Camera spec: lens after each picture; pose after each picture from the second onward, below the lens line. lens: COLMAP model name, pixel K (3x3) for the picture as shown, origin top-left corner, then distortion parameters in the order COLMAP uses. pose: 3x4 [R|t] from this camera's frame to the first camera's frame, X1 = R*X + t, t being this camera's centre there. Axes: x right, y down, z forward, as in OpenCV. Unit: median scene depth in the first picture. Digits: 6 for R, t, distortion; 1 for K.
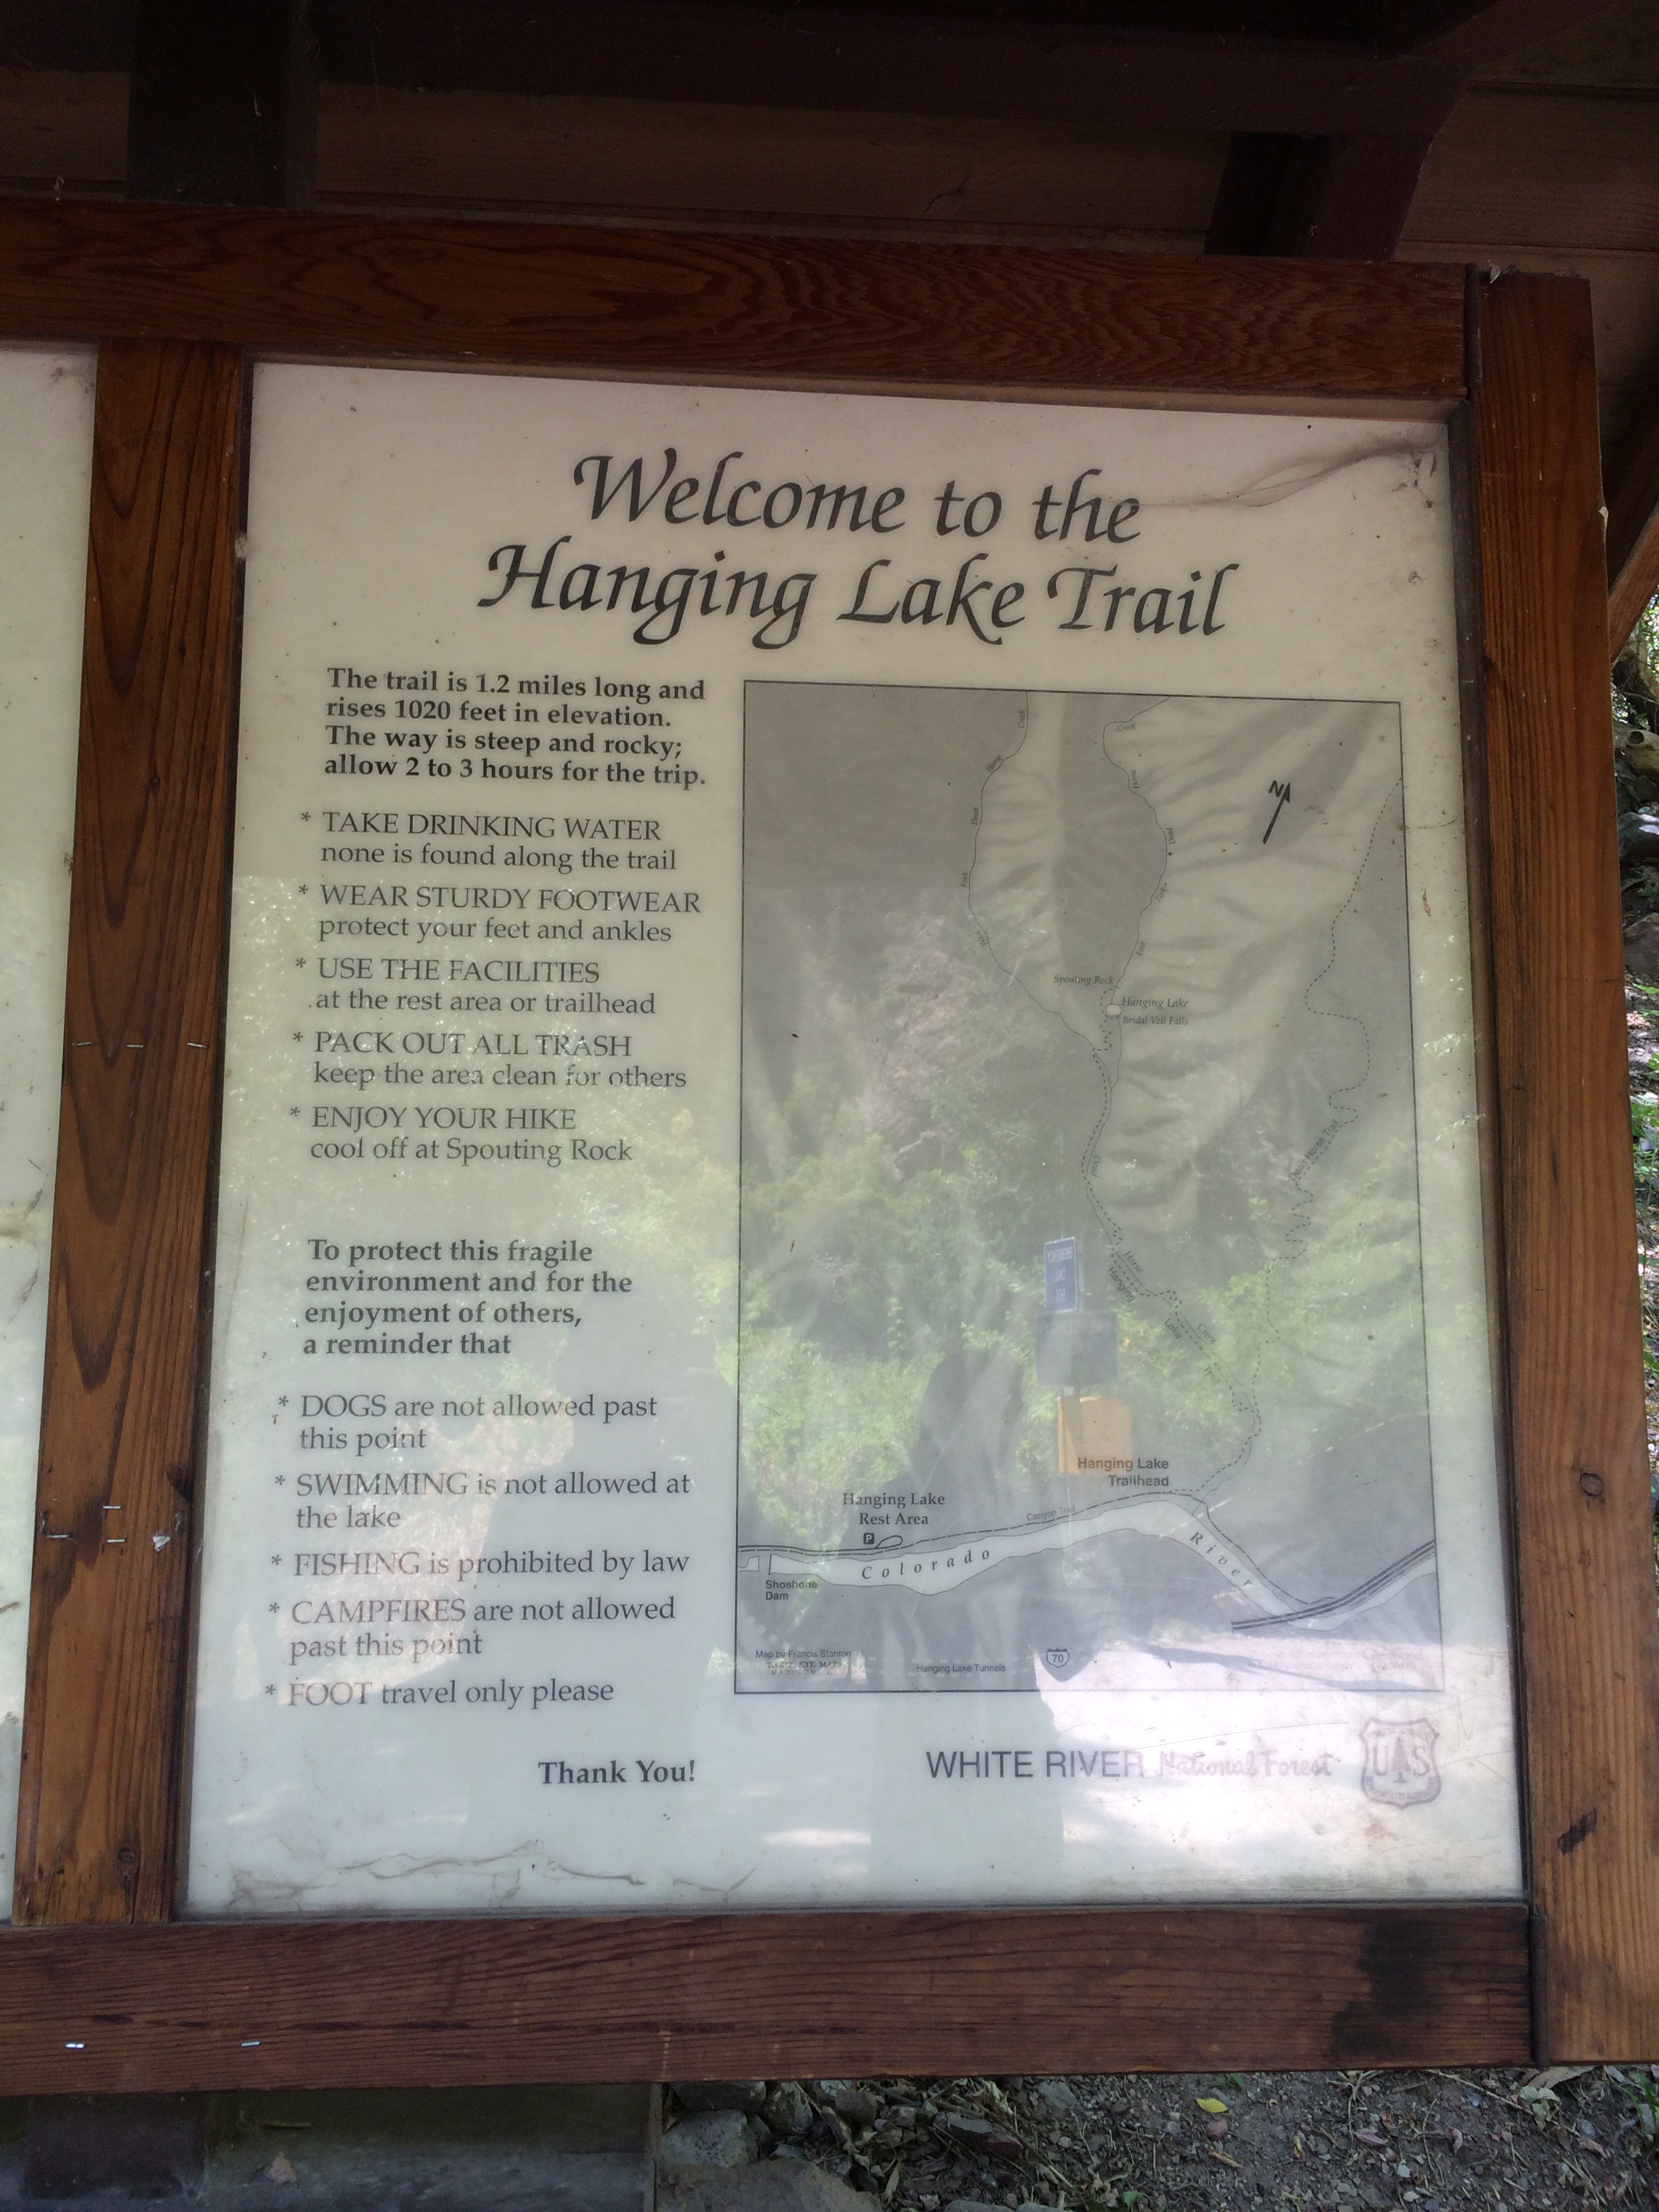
lens RADIAL K [[1864.3, 0, 828.9], [0, 1864.3, 1106.7], [0, 0, 1]] dist [-0.000789, -0.018886]
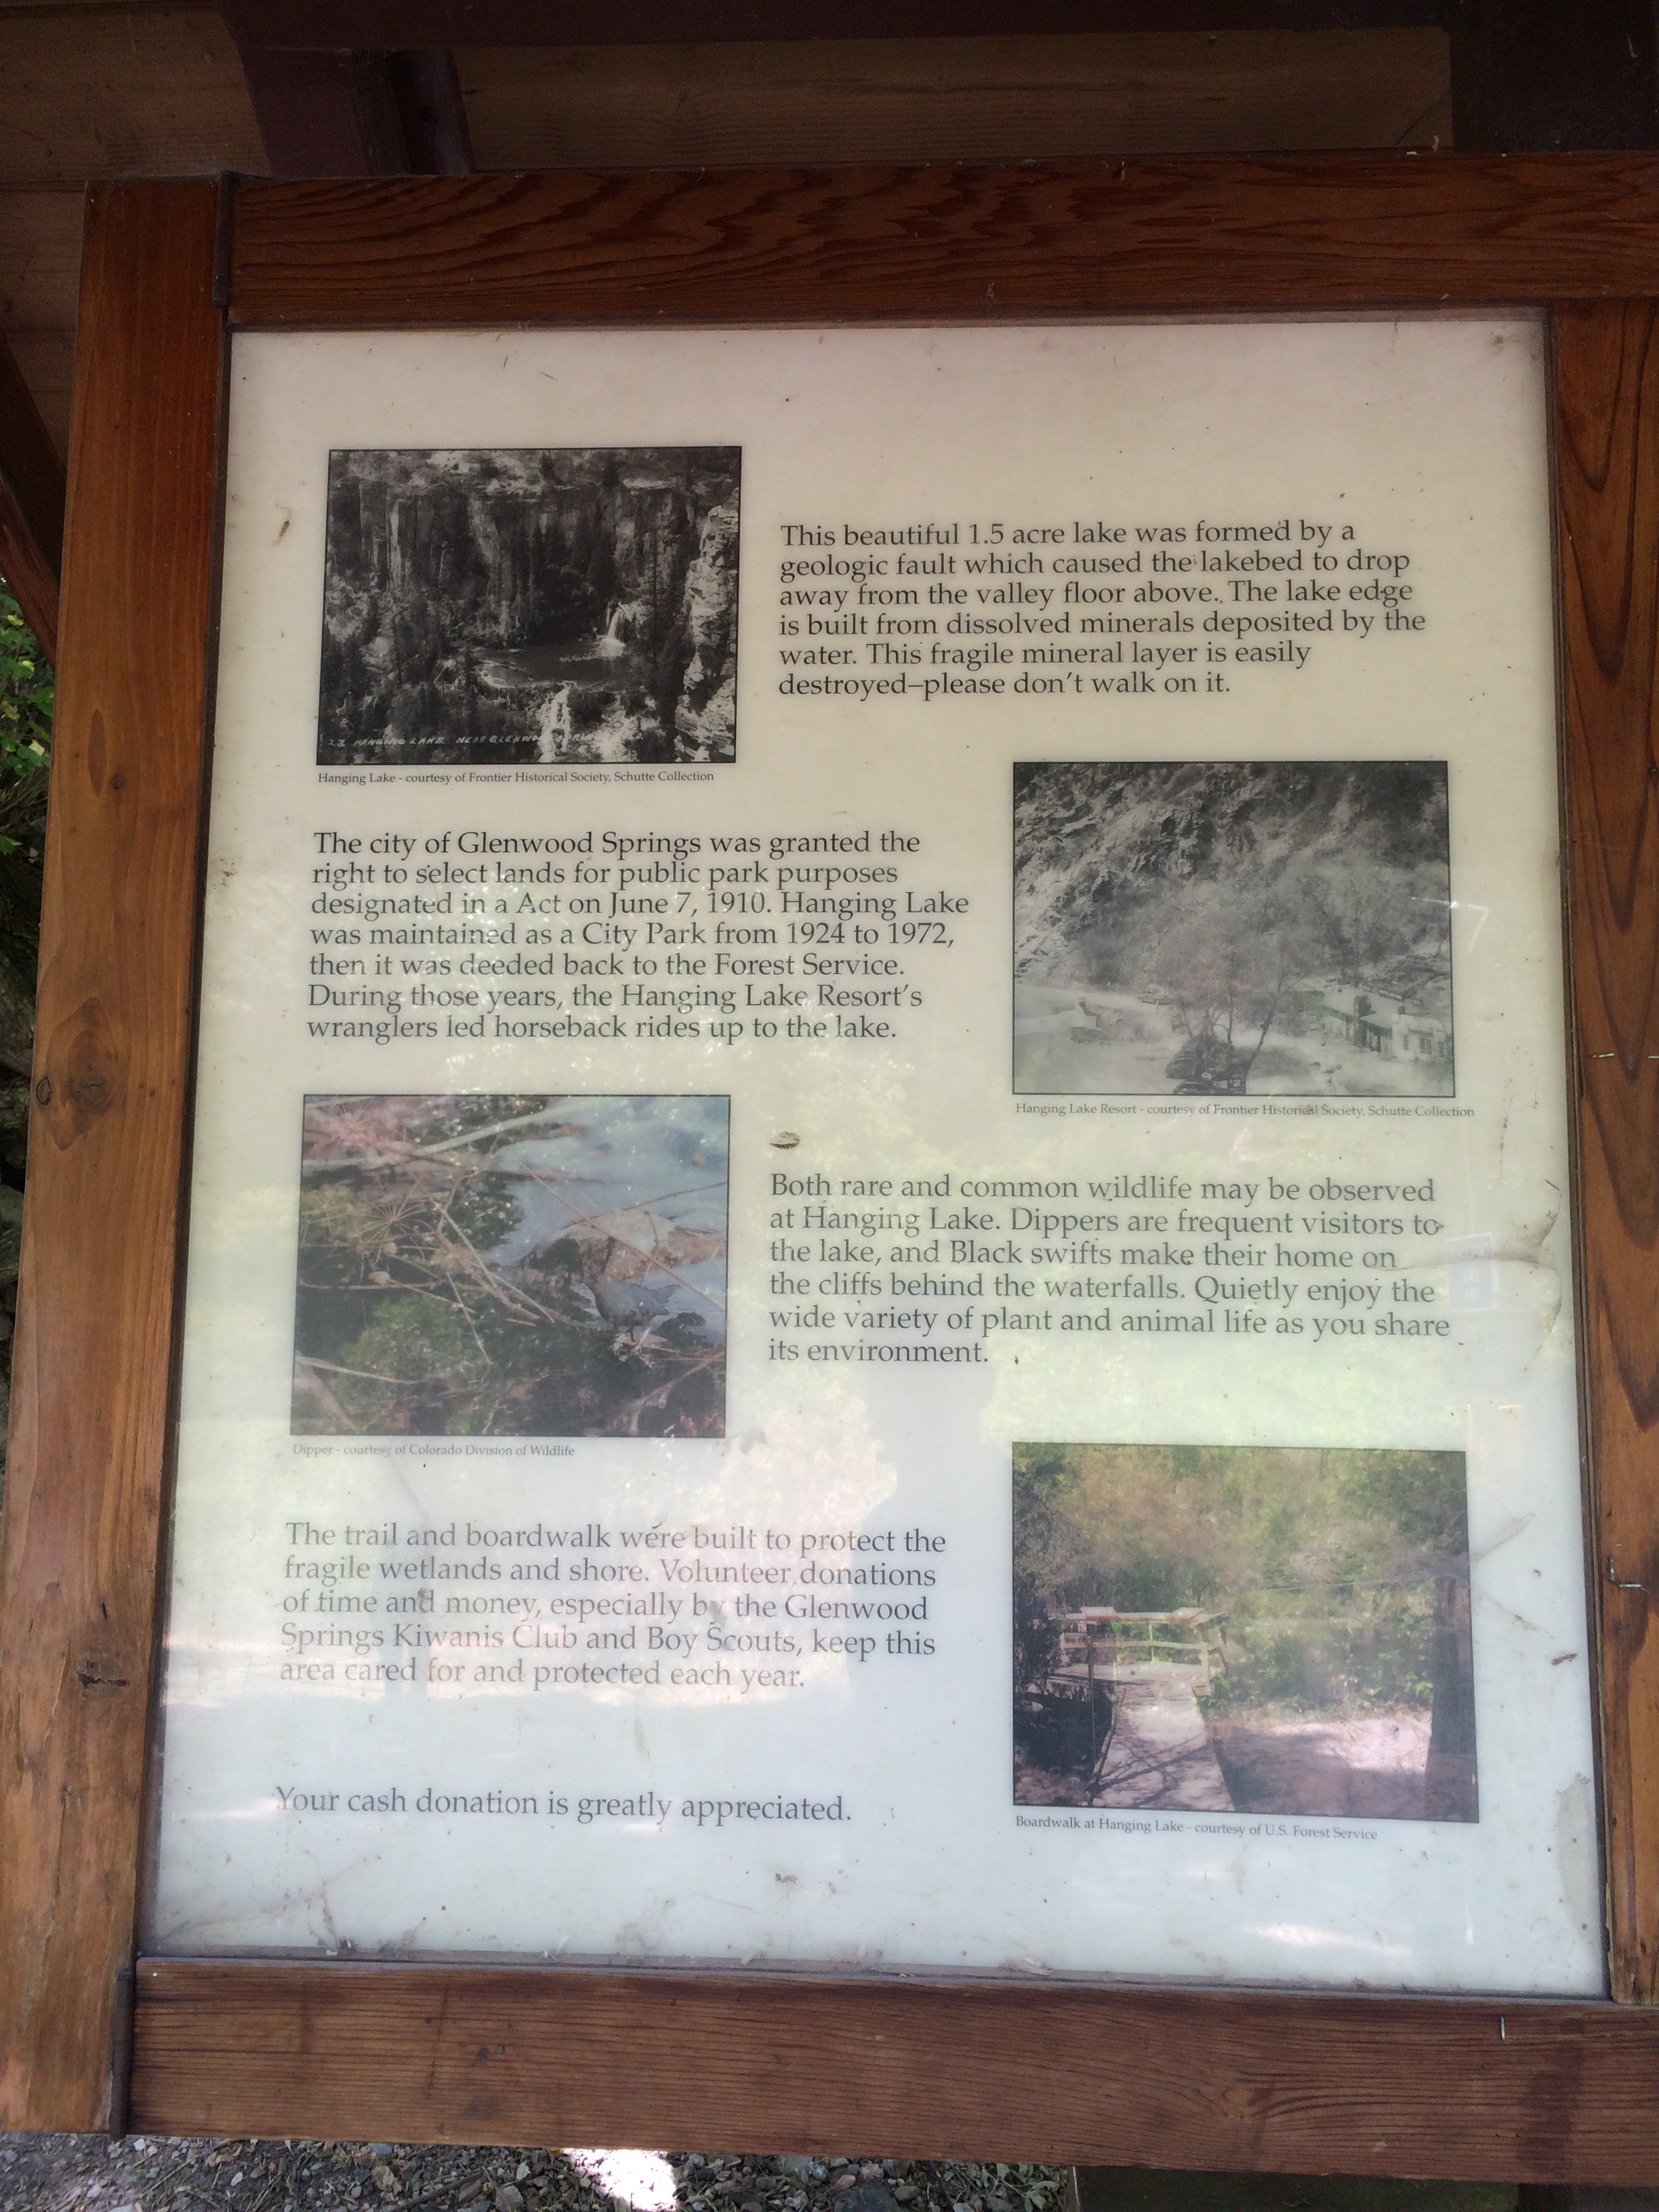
lens RADIAL K [[1864.3, 0, 827.1], [0, 1864.3, 1104.6], [0, 0, 1]] dist [-0.000789, -0.018886]
pose [[0.990665, -0.011066, -0.135869, -0.642208], [0.011308, 0.999936, 0.001011, -0.014092], [0.135849, -0.002538, 0.990726, 0.022857]]
